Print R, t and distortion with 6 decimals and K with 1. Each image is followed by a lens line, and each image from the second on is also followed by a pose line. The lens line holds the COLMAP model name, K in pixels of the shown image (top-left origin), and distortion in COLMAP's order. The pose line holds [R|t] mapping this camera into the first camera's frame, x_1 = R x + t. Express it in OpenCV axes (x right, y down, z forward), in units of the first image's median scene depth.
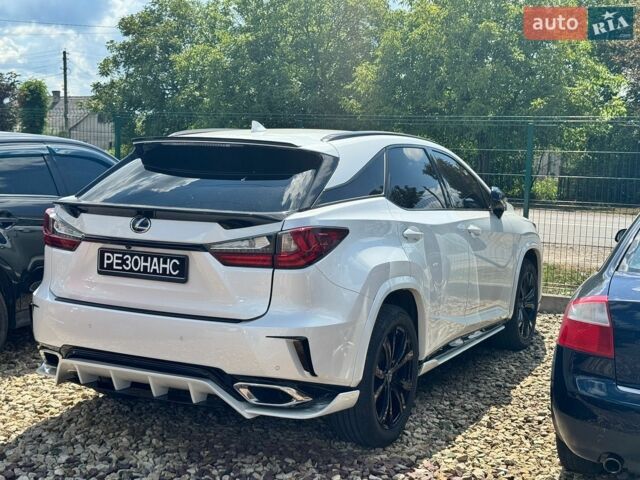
lens RADIAL K [[873.5, 0, 320.0], [0, 873.5, 240.0], [0, 0, 1]] dist [0.124008, -0.024526]
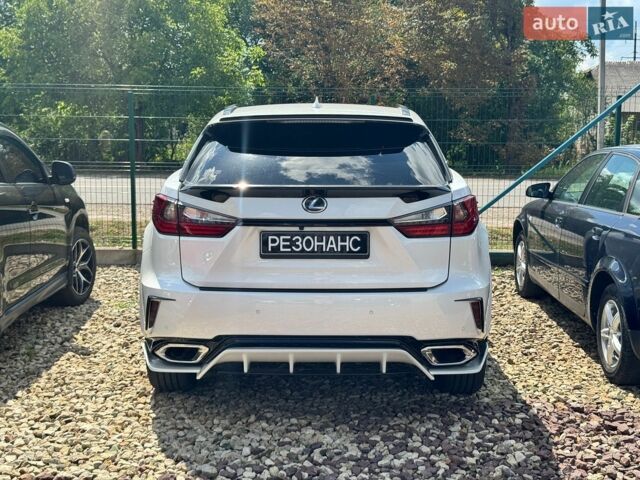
lens RADIAL K [[873.5, 0, 320.0], [0, 873.5, 240.0], [0, 0, 1]] dist [0.124008, -0.024526]
pose [[0.896671, -0.083130, 0.434823, -0.631471], [0.067361, 0.996394, 0.051584, -0.027921], [-0.437543, -0.016964, 0.899037, 0.106100]]
